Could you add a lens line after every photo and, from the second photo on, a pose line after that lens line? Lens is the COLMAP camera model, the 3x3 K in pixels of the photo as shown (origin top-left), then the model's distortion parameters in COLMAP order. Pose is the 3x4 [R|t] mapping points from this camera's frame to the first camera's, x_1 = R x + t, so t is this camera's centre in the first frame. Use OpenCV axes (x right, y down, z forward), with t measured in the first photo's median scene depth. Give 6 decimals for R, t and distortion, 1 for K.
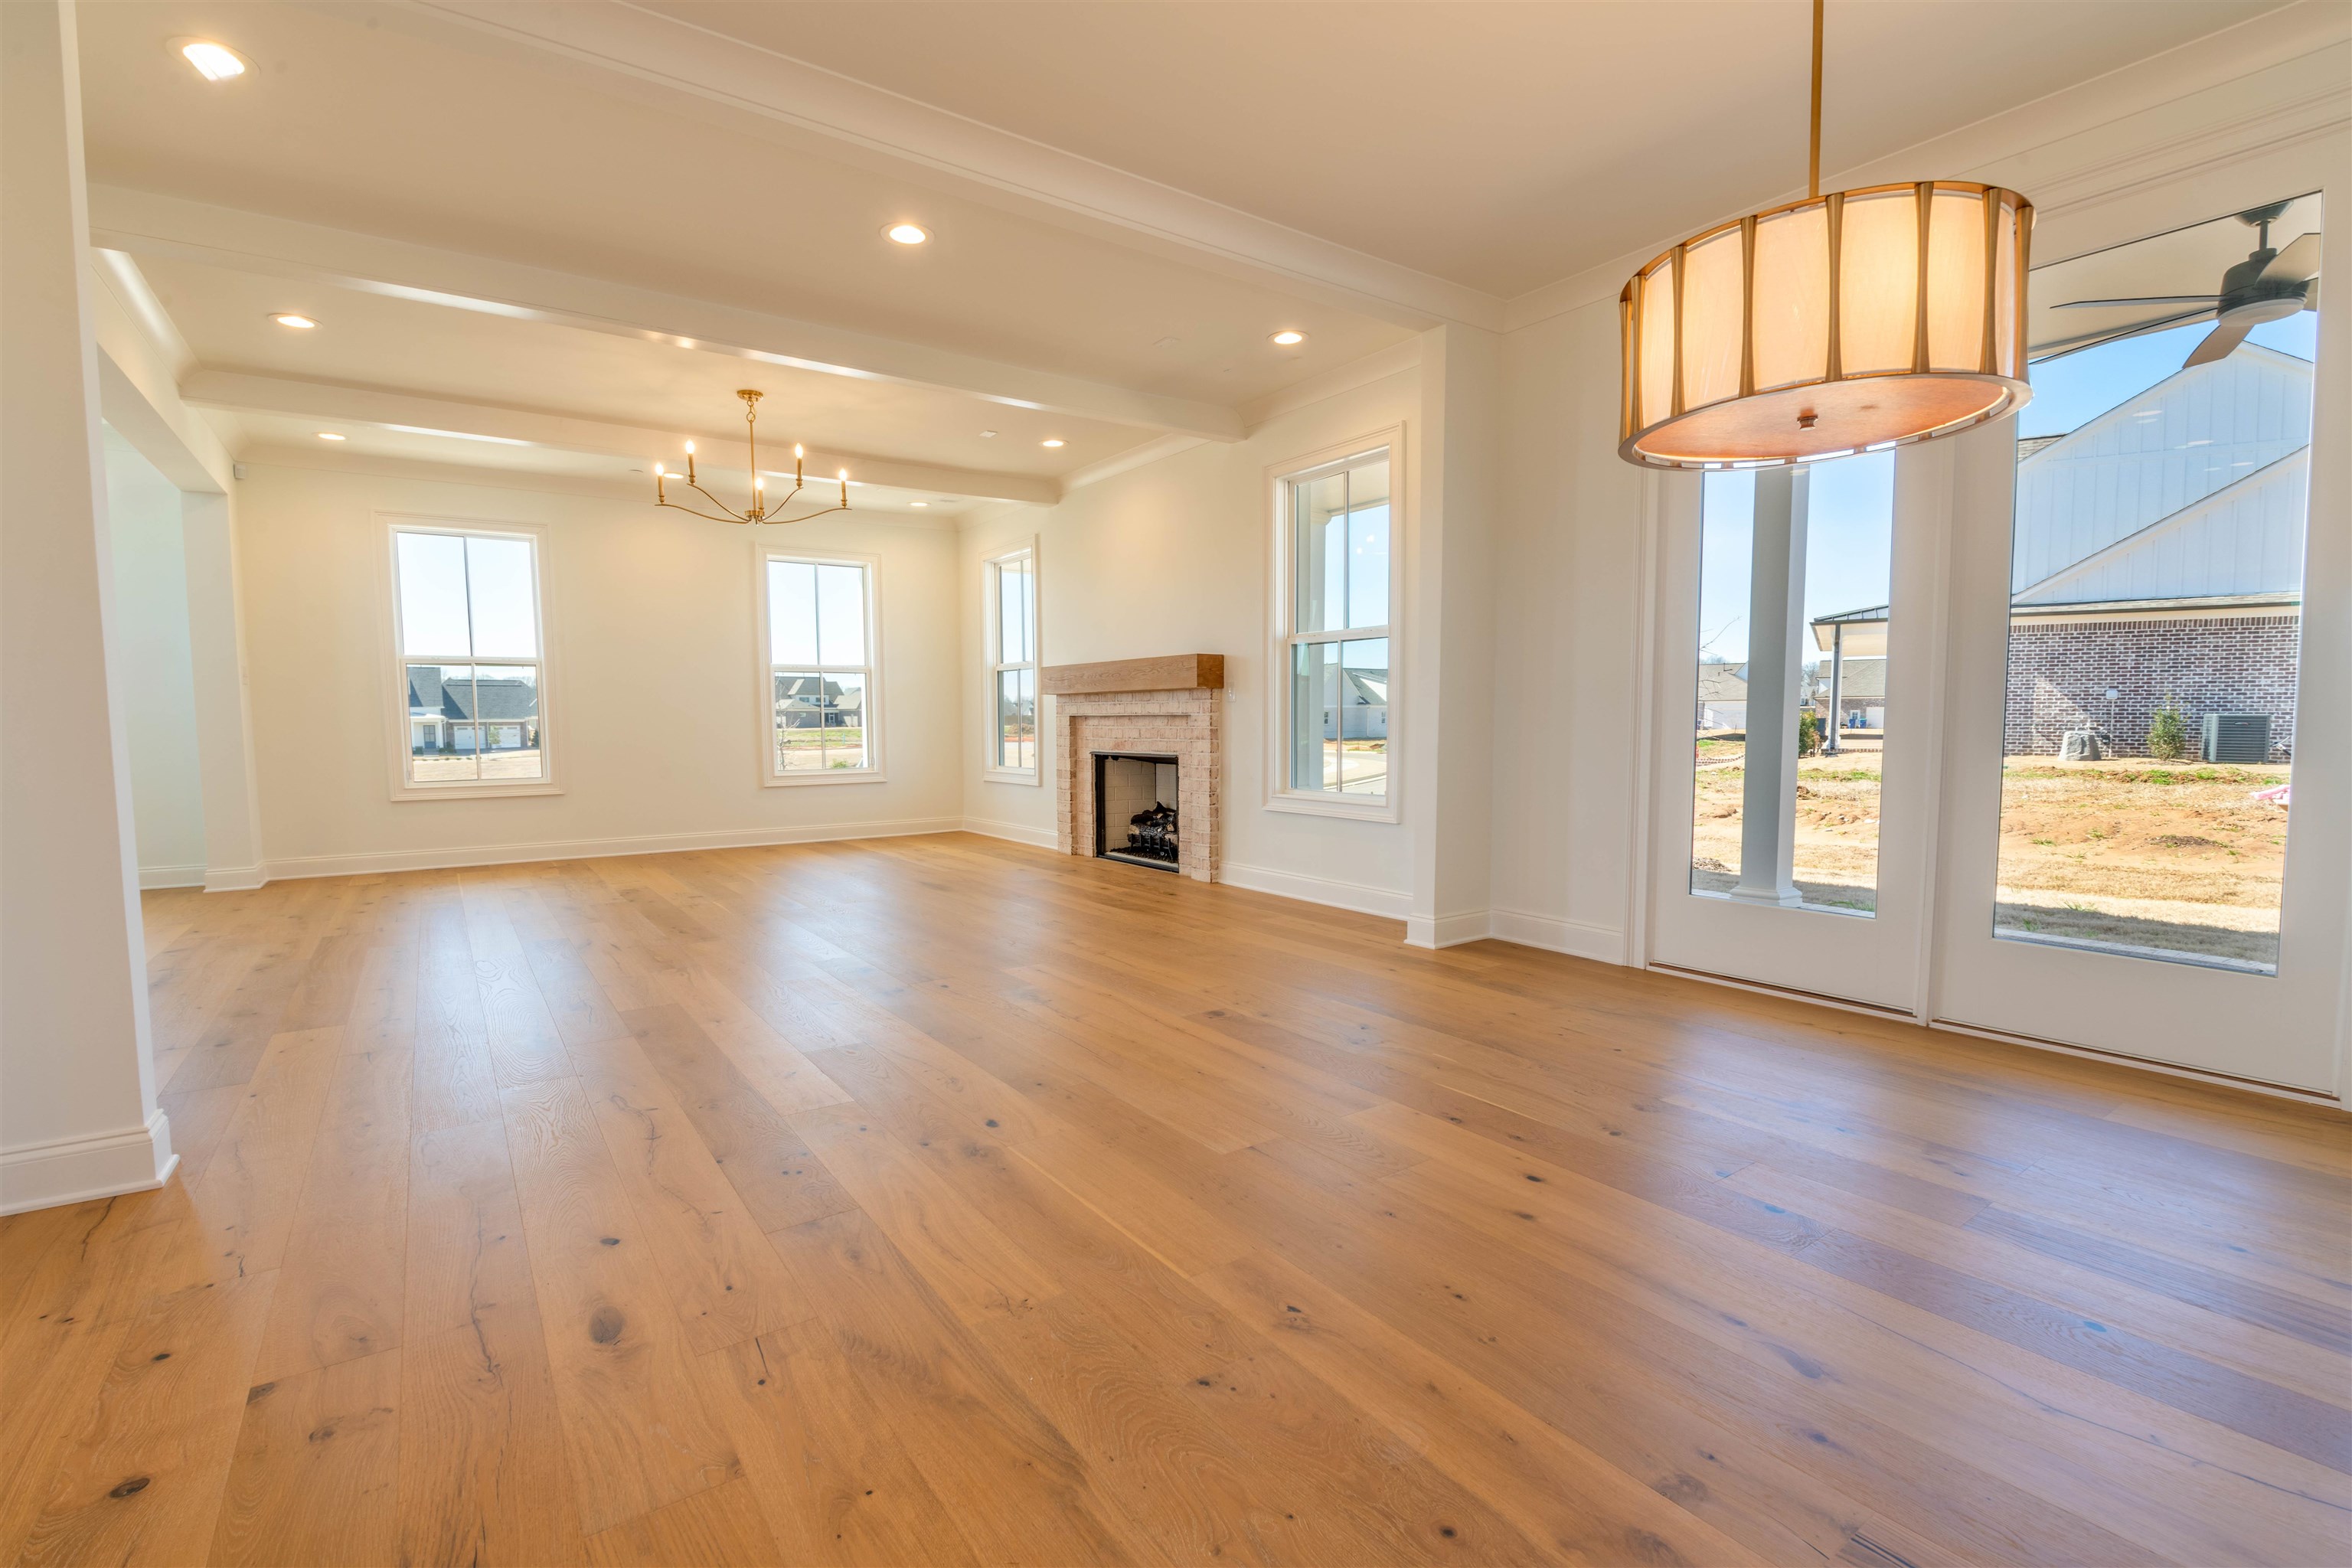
lens RADIAL K [[1046.9, 0, 1156.7], [0, 1046.9, 799.0], [0, 0, 1]] dist [0.002021, -0.010864]
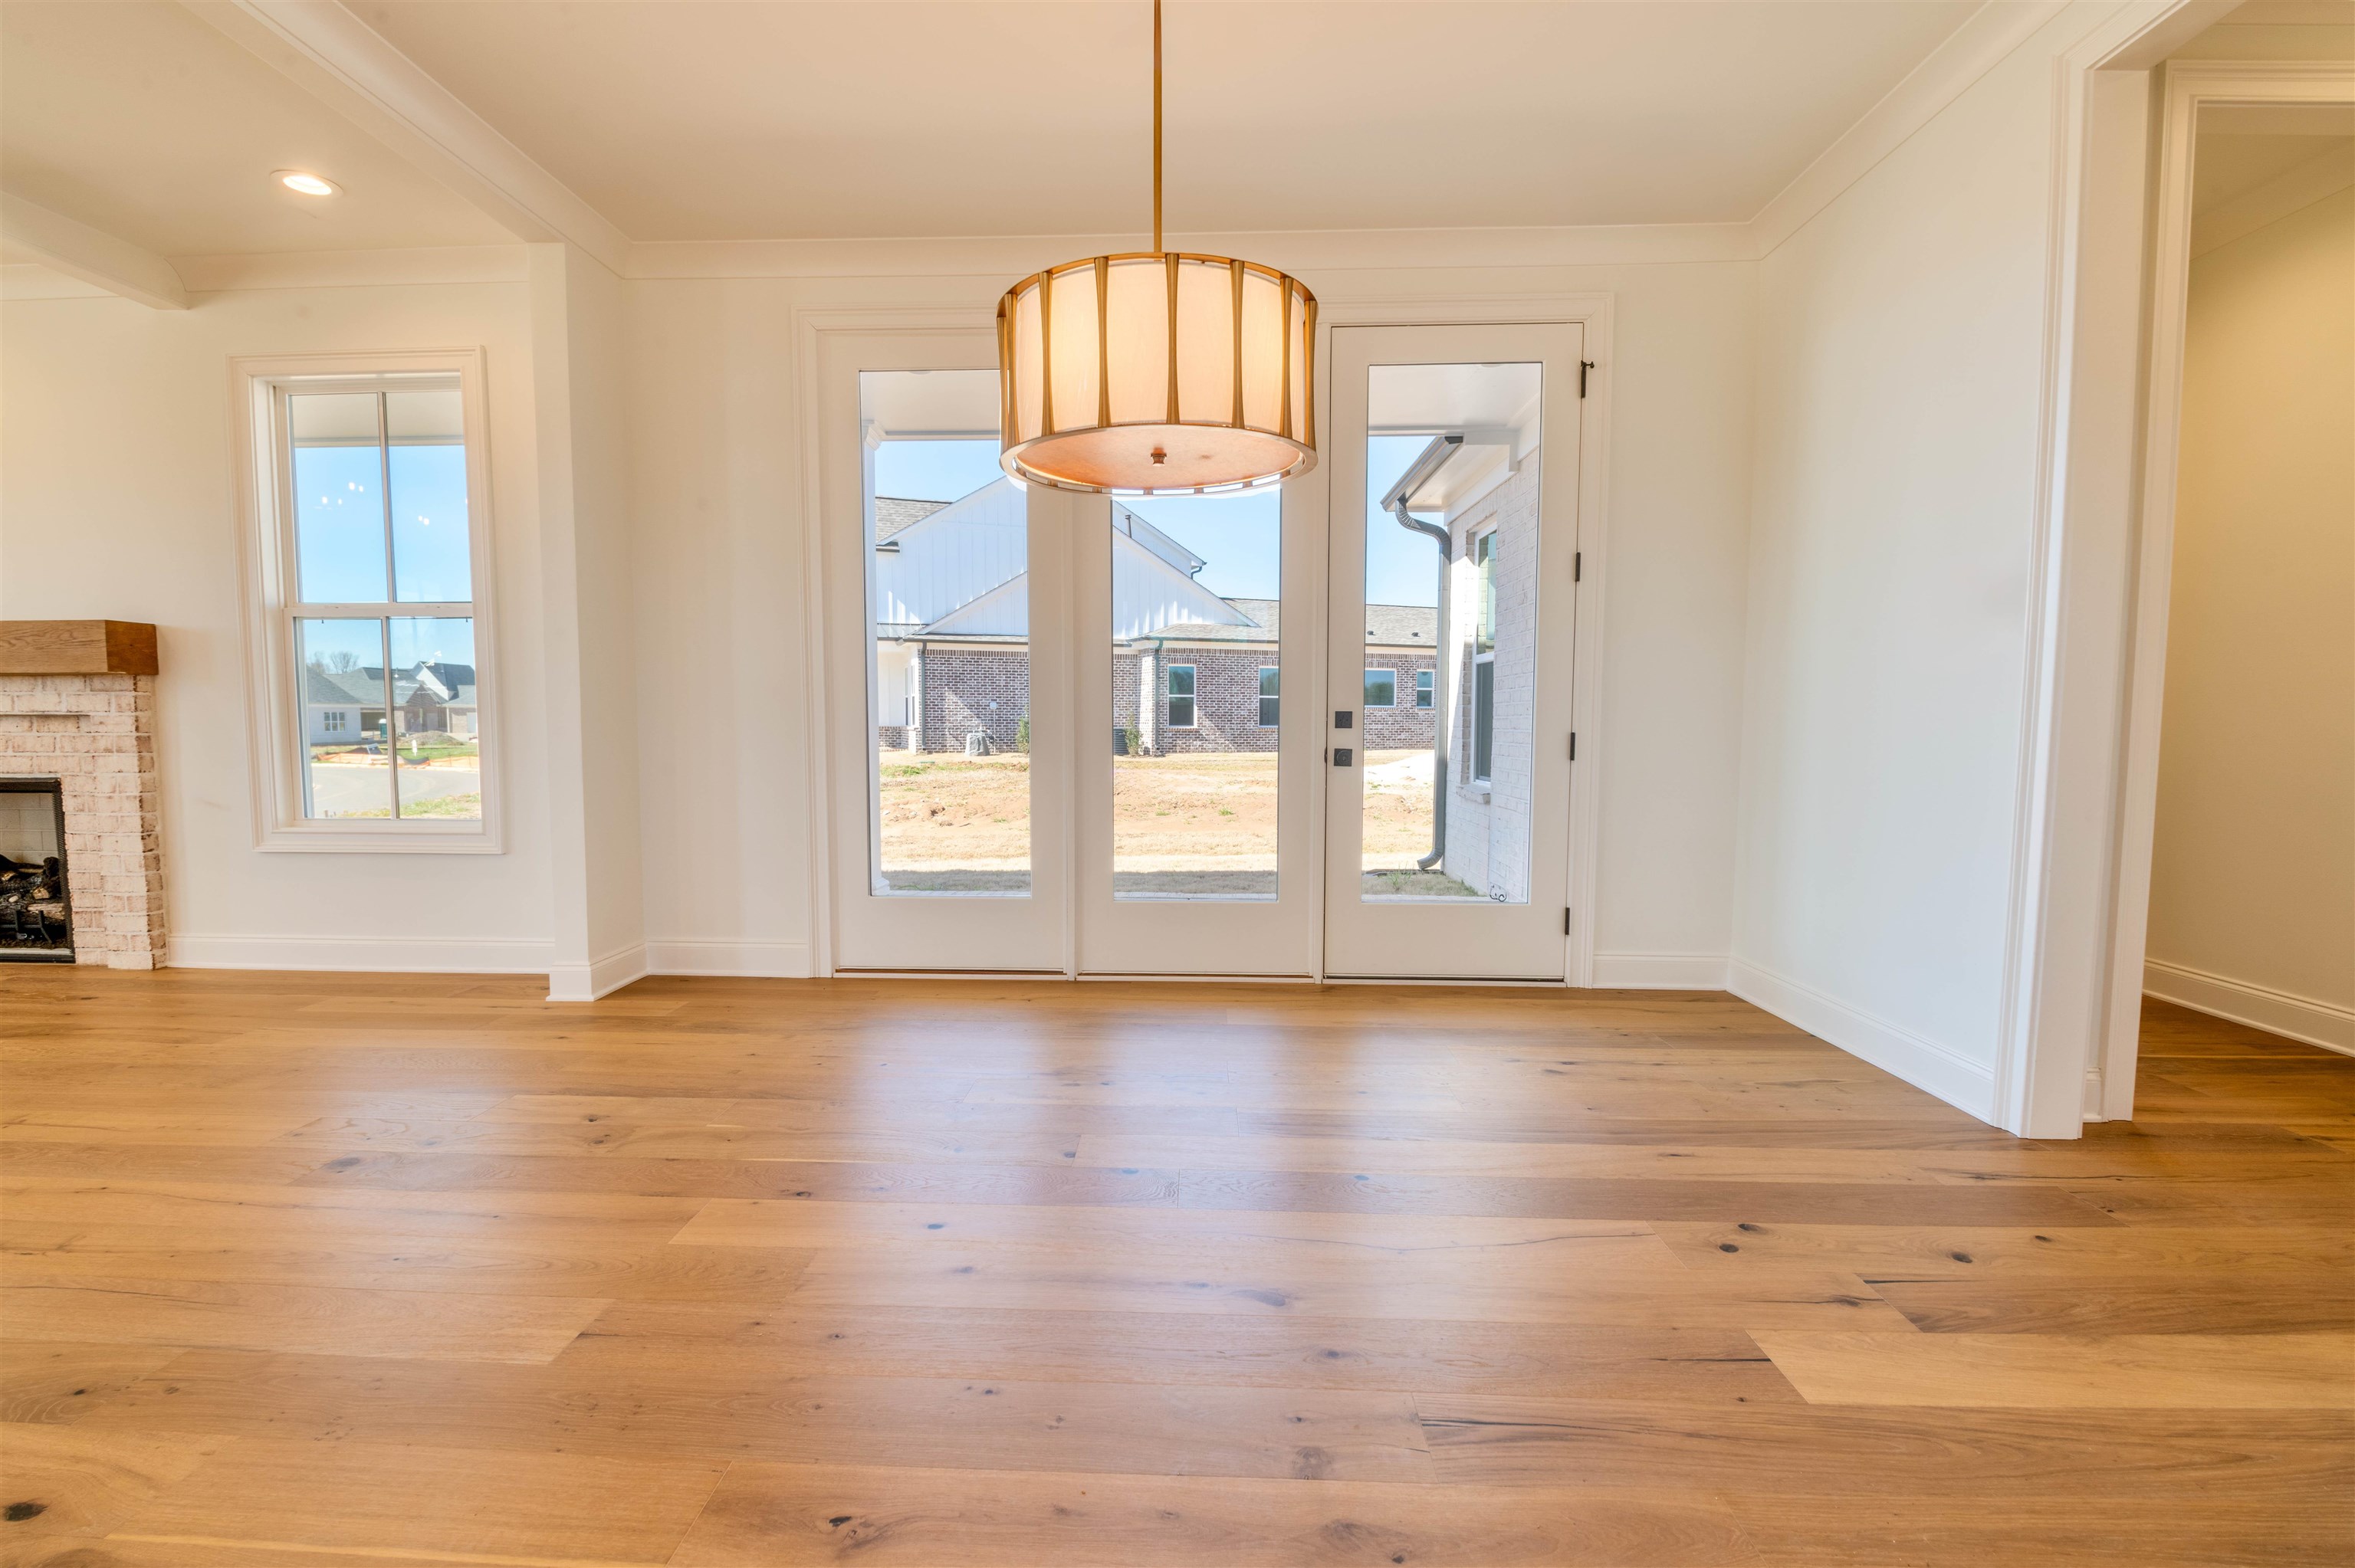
lens RADIAL K [[1048.1, 0, 1158.2], [0, 1048.1, 799.0], [0, 0, 1]] dist [0.002021, -0.010864]
pose [[0.603834, -0.053052, 0.795342, -0.076057], [0.055831, 0.998147, 0.024192, -0.007113], [-0.795152, 0.029796, 0.605677, 0.091901]]
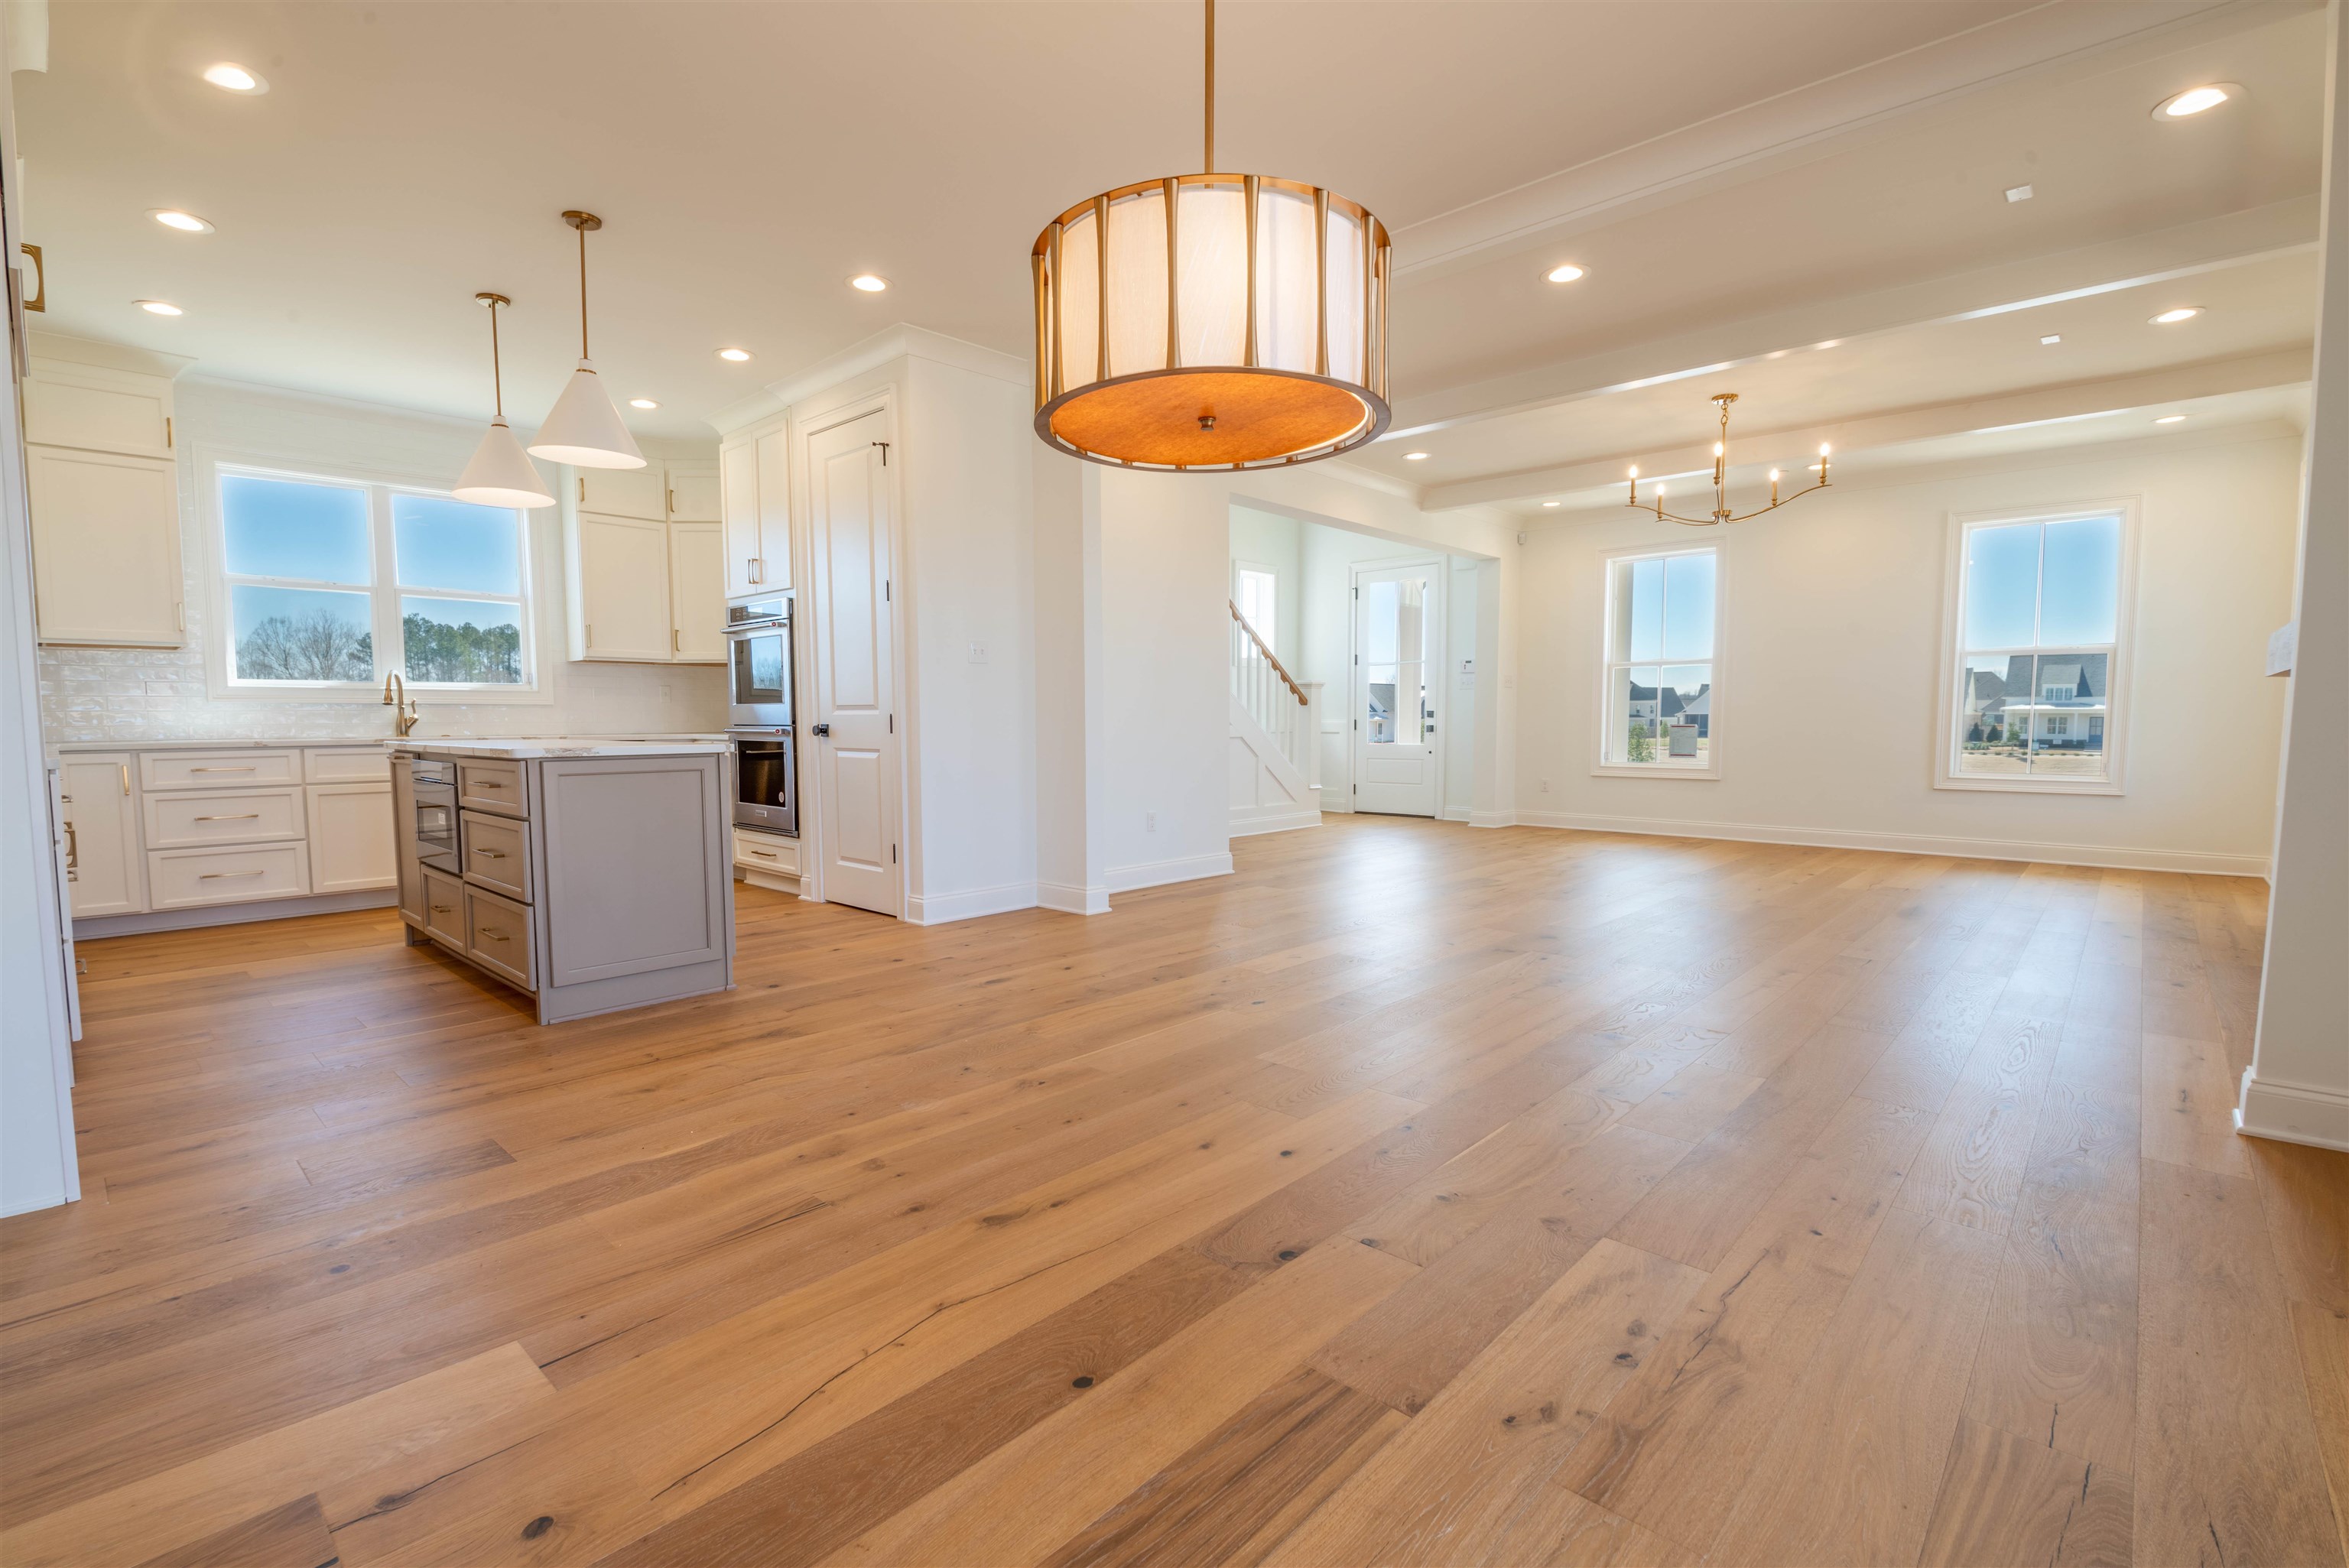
lens RADIAL K [[1057.3, 0, 1164.6], [0, 1057.3, 800.9], [0, 0, 1]] dist [-0.000135, -0.012374]
pose [[0.212793, 0.082723, -0.973589, 0.442252], [-0.073288, 0.994954, 0.068520, -0.017752], [0.974345, 0.056772, 0.217782, 0.207165]]
